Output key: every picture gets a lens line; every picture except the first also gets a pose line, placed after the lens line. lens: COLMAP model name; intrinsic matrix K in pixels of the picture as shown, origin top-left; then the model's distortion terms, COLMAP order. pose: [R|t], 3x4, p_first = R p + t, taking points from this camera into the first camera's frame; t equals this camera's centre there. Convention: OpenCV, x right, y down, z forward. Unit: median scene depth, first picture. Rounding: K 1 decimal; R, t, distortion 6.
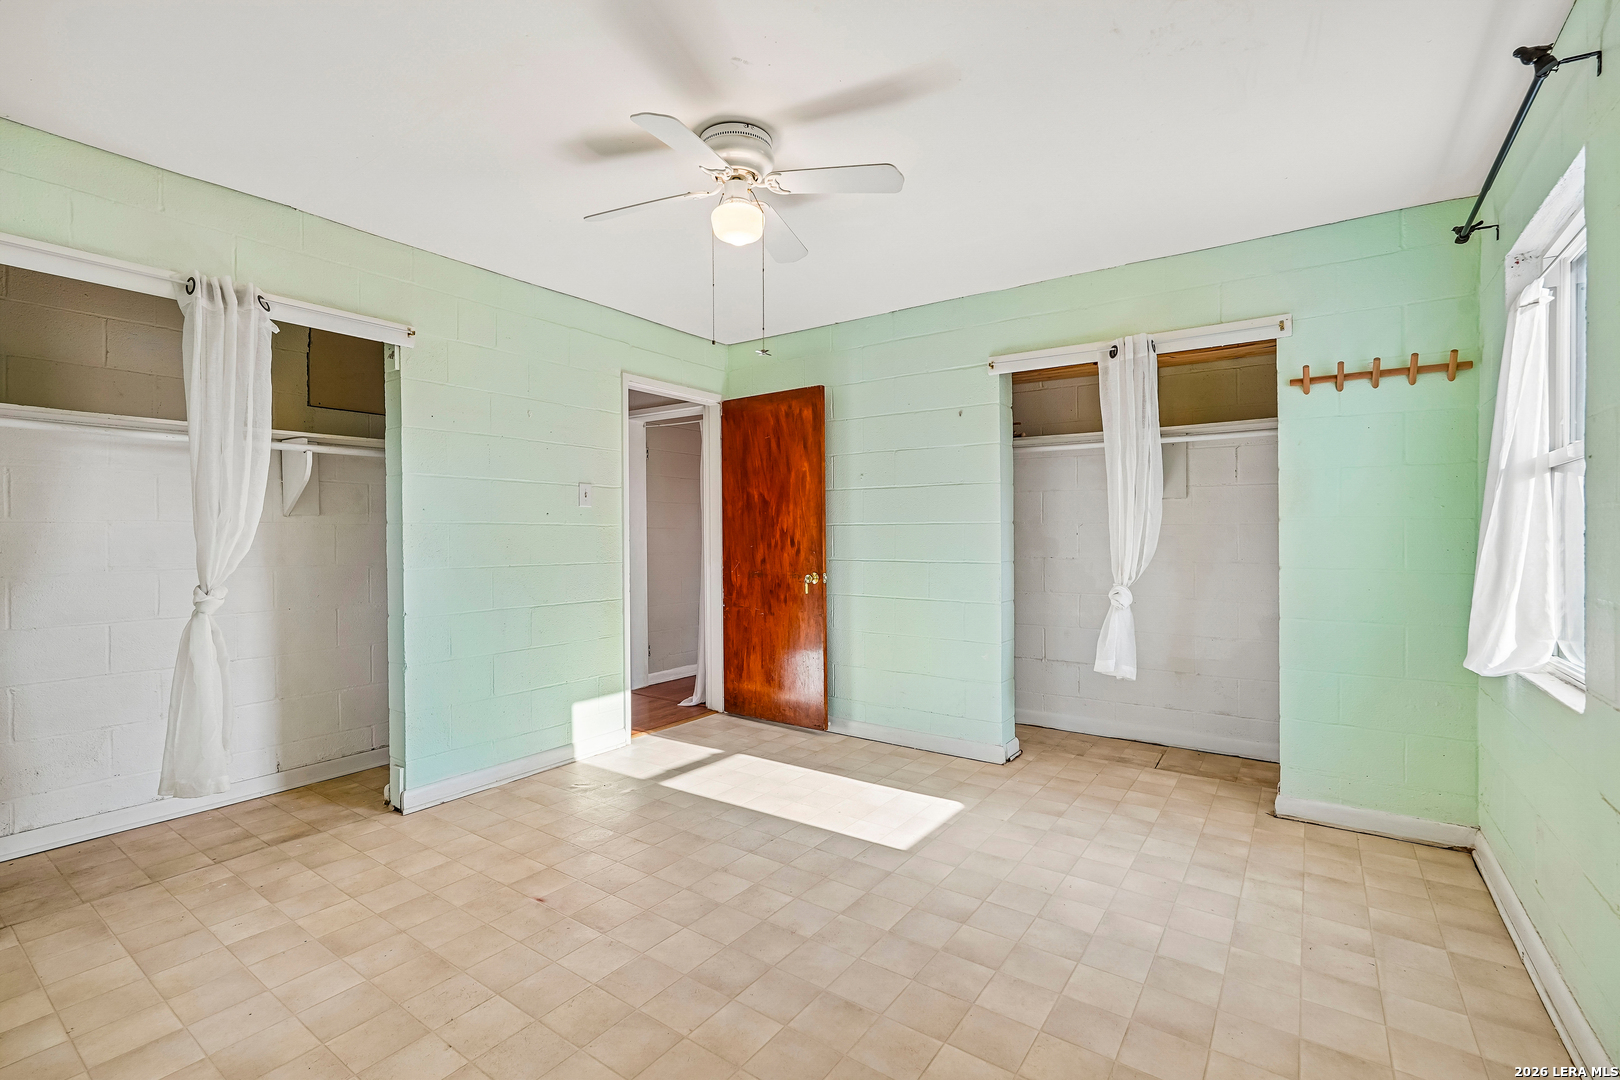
lens RADIAL K [[718.3, 0, 808.4], [0, 718.3, 537.0], [0, 0, 1]] dist [-0.010614, 0.006571]
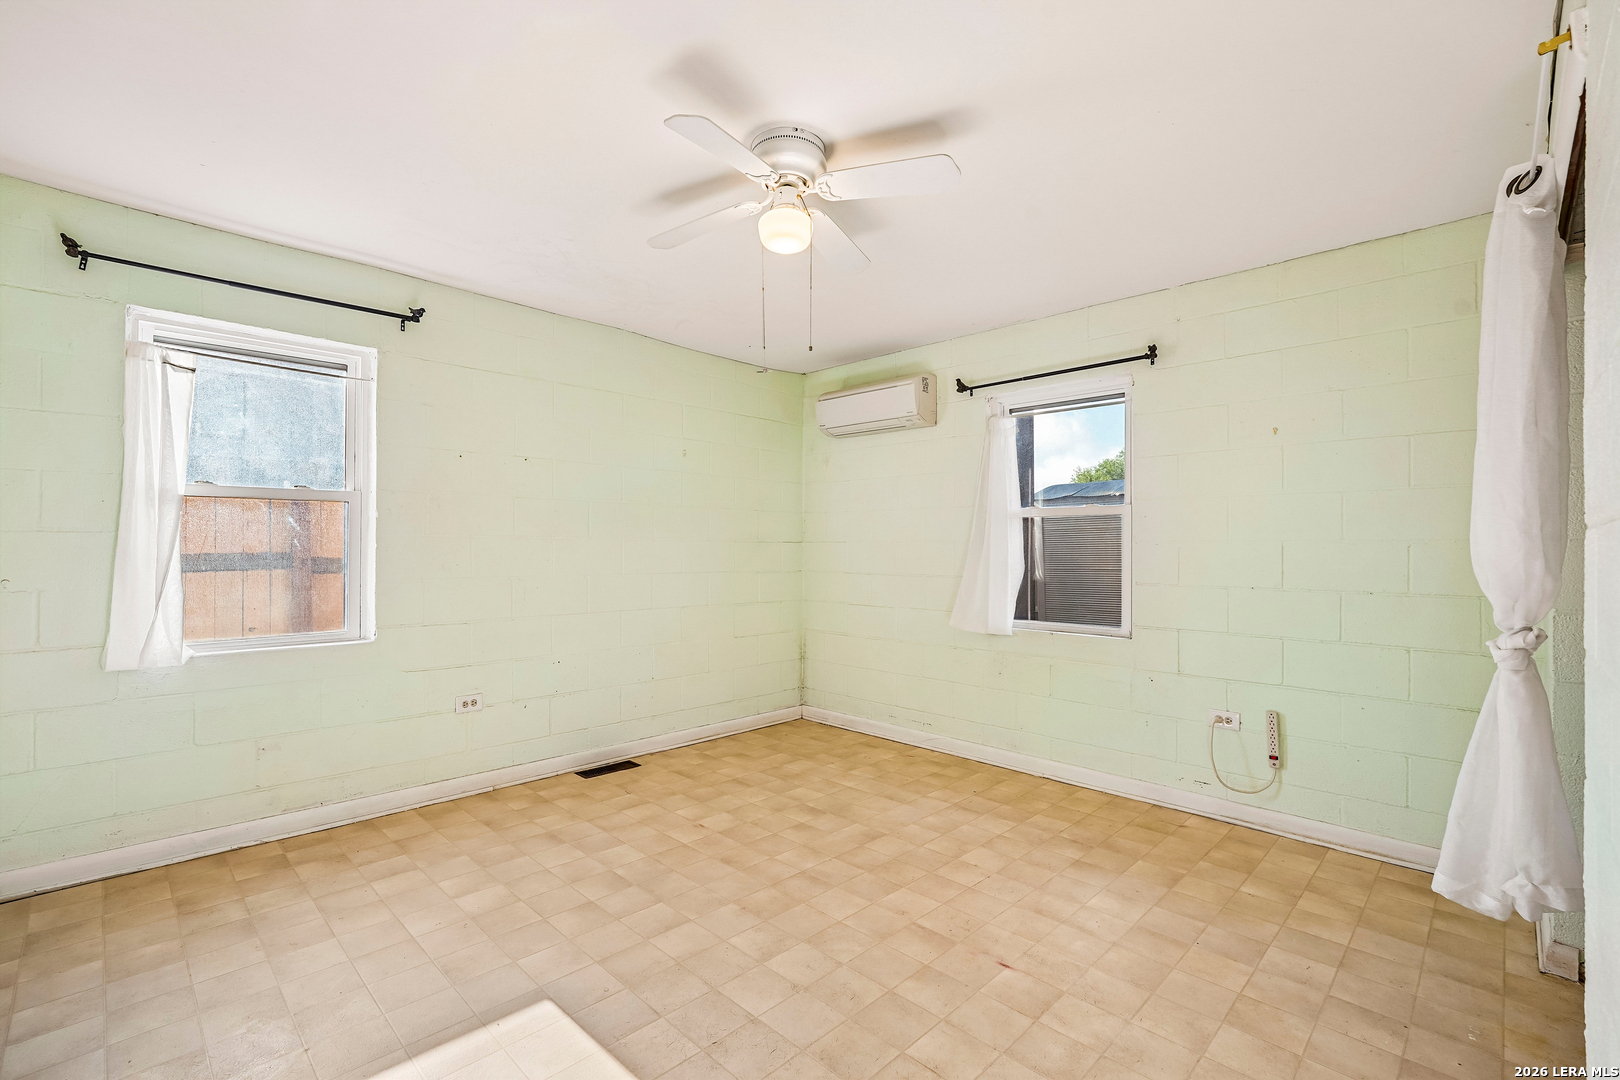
lens RADIAL K [[718.3, 0, 810.9], [0, 718.3, 539.5], [0, 0, 1]] dist [-0.010614, 0.006571]
pose [[-0.987055, -0.004305, 0.160324, -0.292981], [-0.005678, 0.999951, -0.008108, -0.015241], [-0.160281, -0.008914, -0.987031, 2.027568]]
